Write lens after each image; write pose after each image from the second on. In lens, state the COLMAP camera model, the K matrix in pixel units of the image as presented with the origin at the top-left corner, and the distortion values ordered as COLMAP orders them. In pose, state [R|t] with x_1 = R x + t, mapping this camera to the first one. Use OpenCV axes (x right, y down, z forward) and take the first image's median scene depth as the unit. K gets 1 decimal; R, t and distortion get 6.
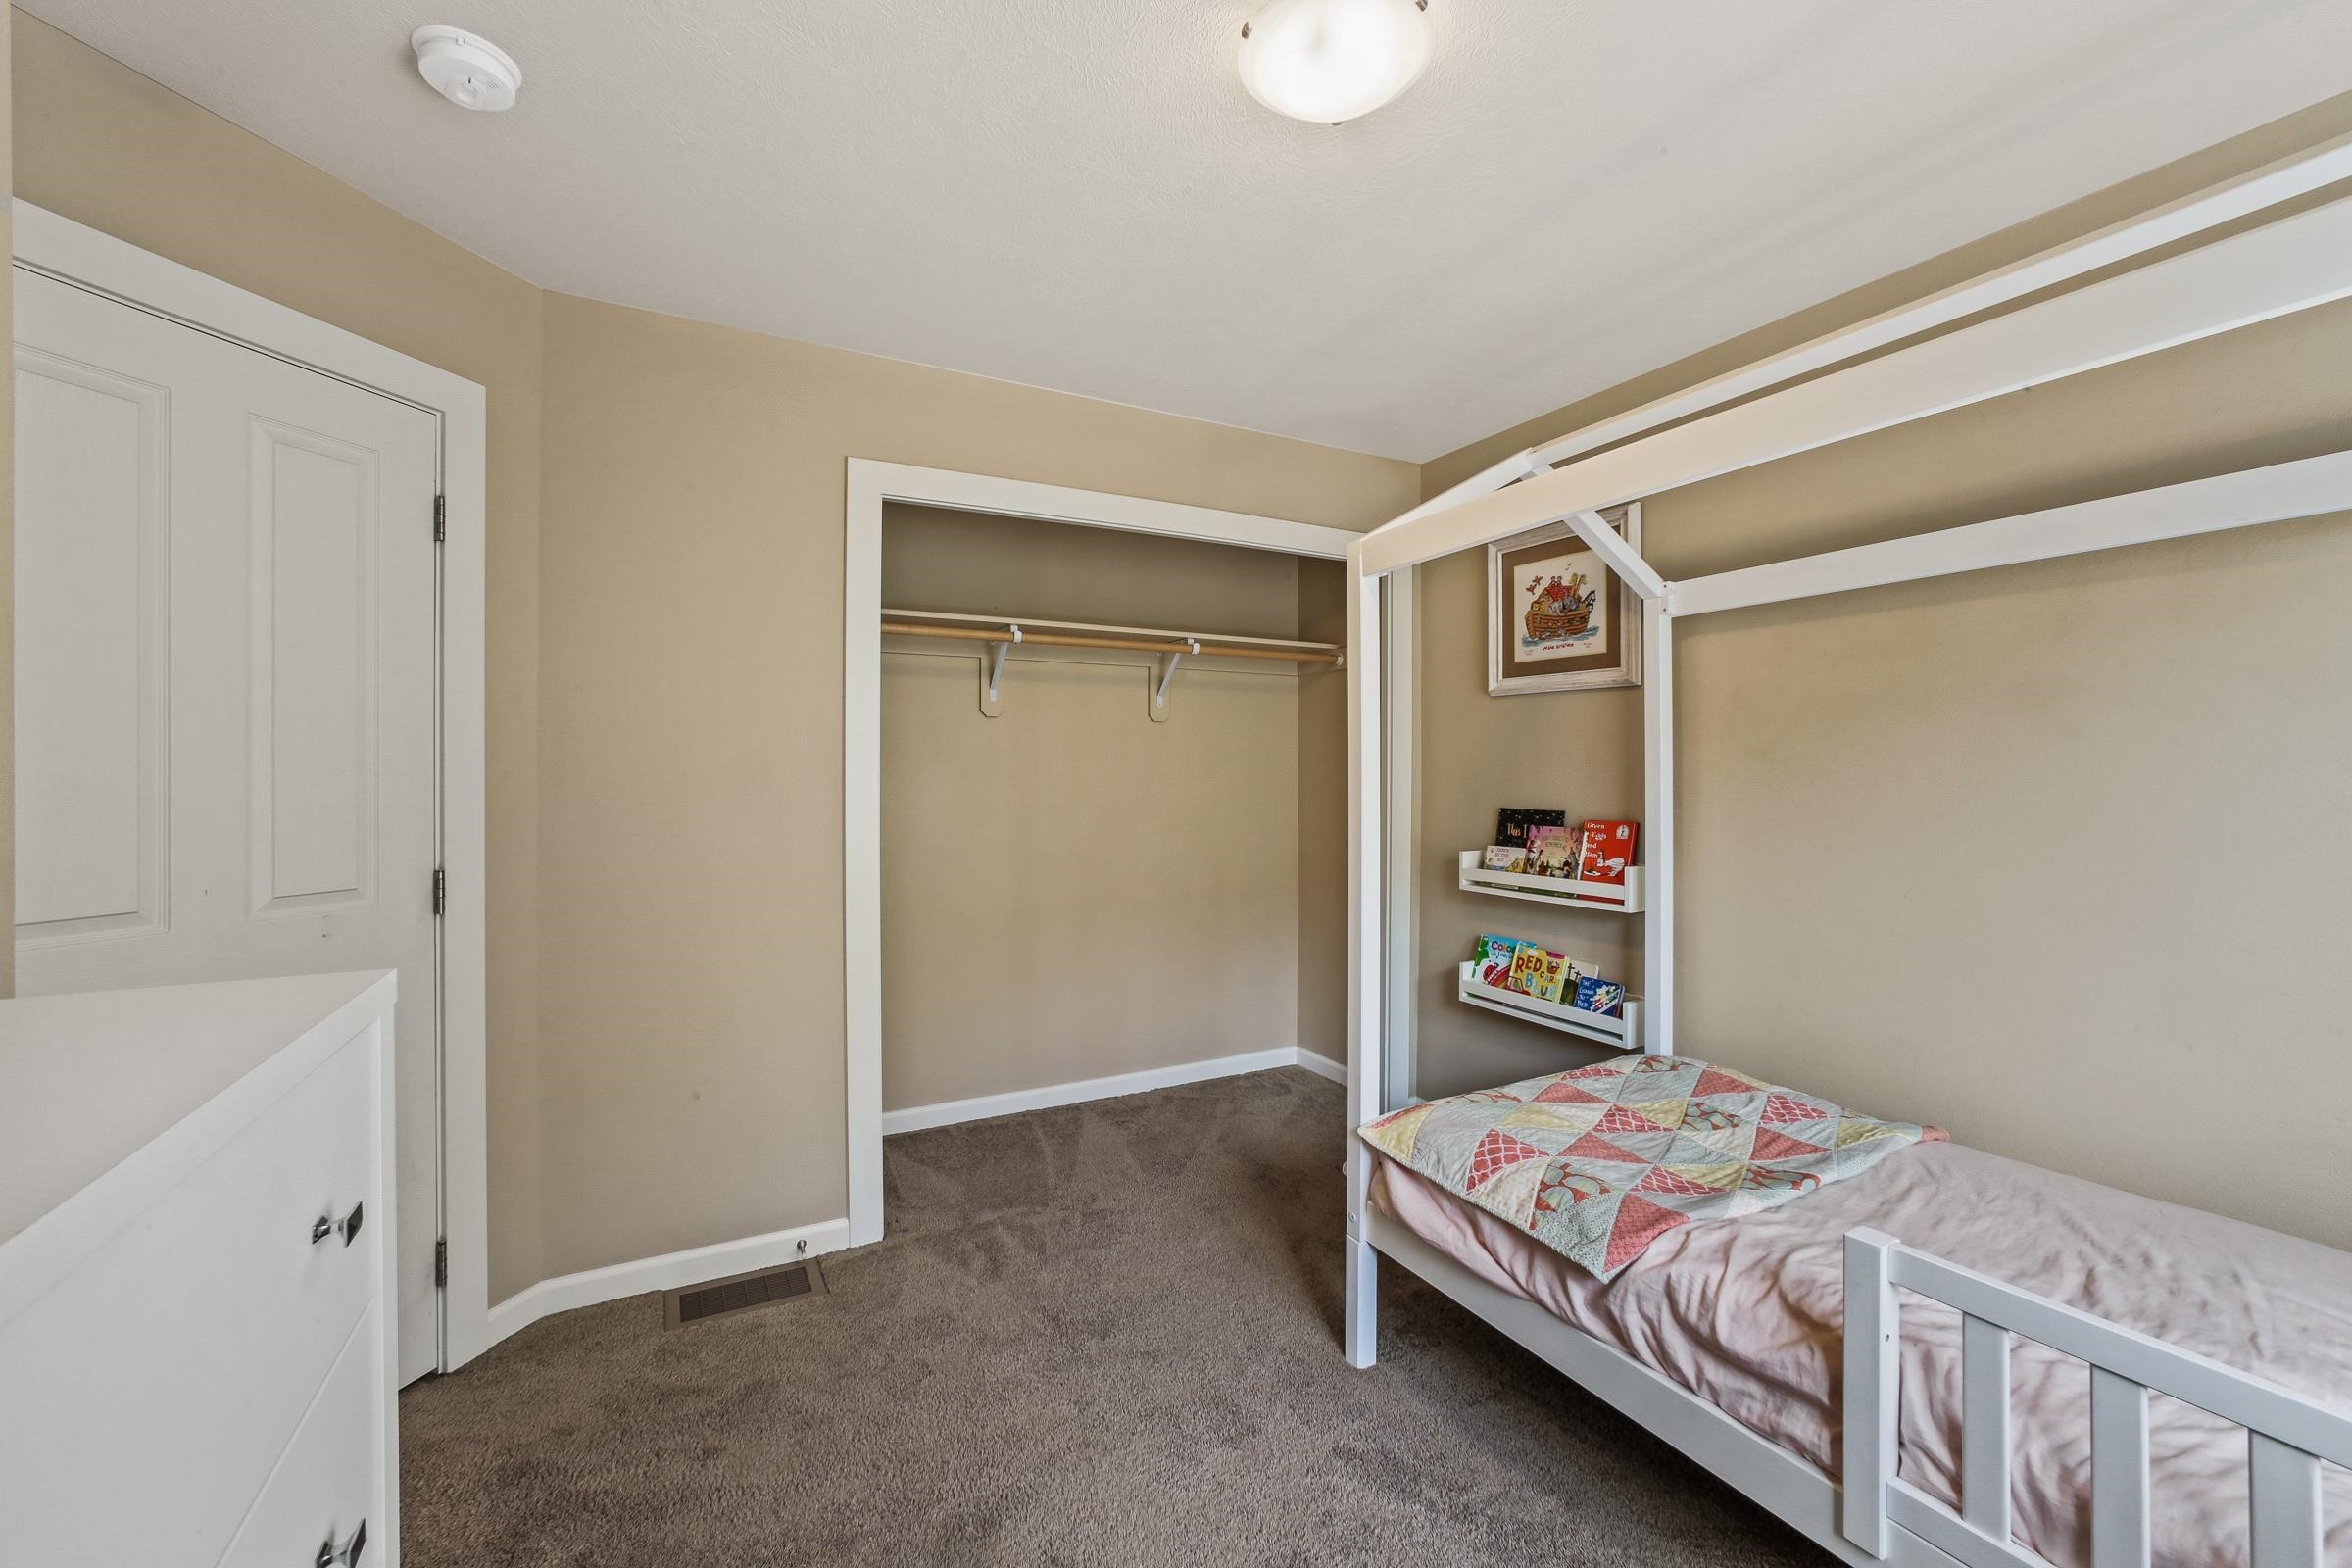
lens RADIAL K [[954.0, 0, 1169.0], [0, 954.0, 766.5], [0, 0, 1]] dist [-0.033603, 0.014525]
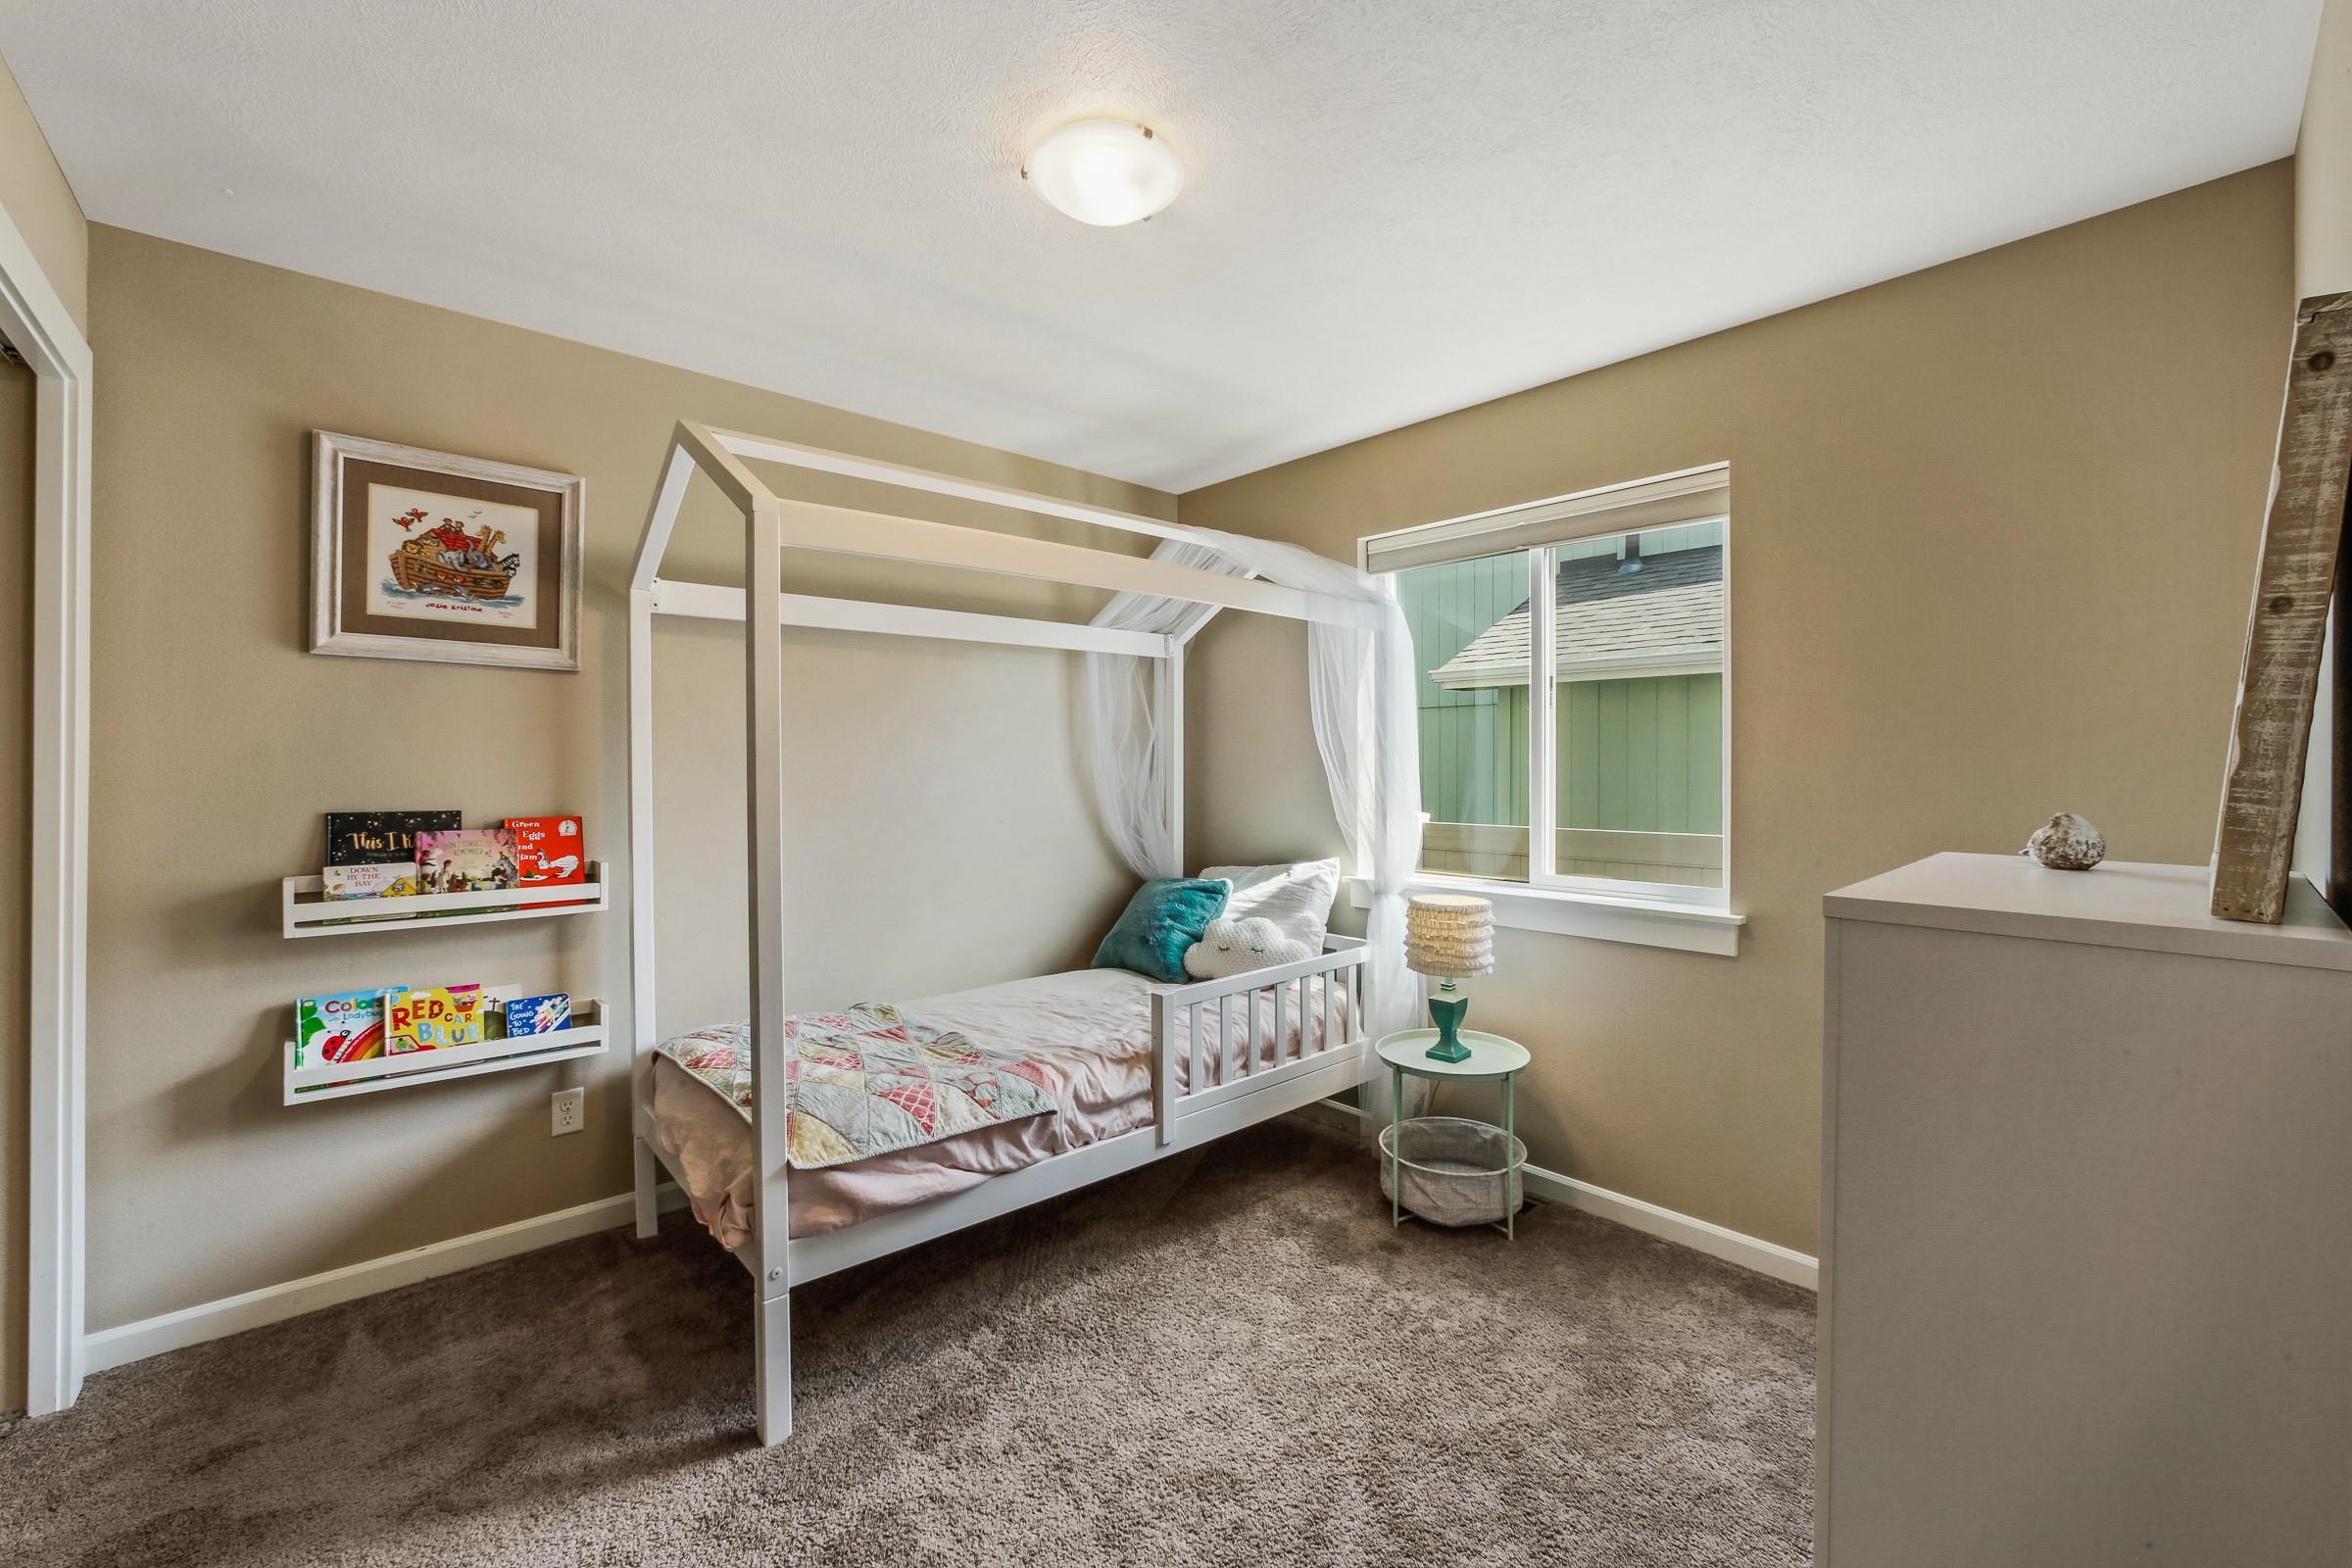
lens RADIAL K [[954.0, 0, 1169.0], [0, 954.0, 766.5], [0, 0, 1]] dist [-0.033603, 0.014525]
pose [[-0.231337, -0.000866, 0.972873, -0.519725], [-0.007195, 0.999974, -0.000821, 0.005439], [-0.972847, -0.007190, -0.231337, 0.604275]]
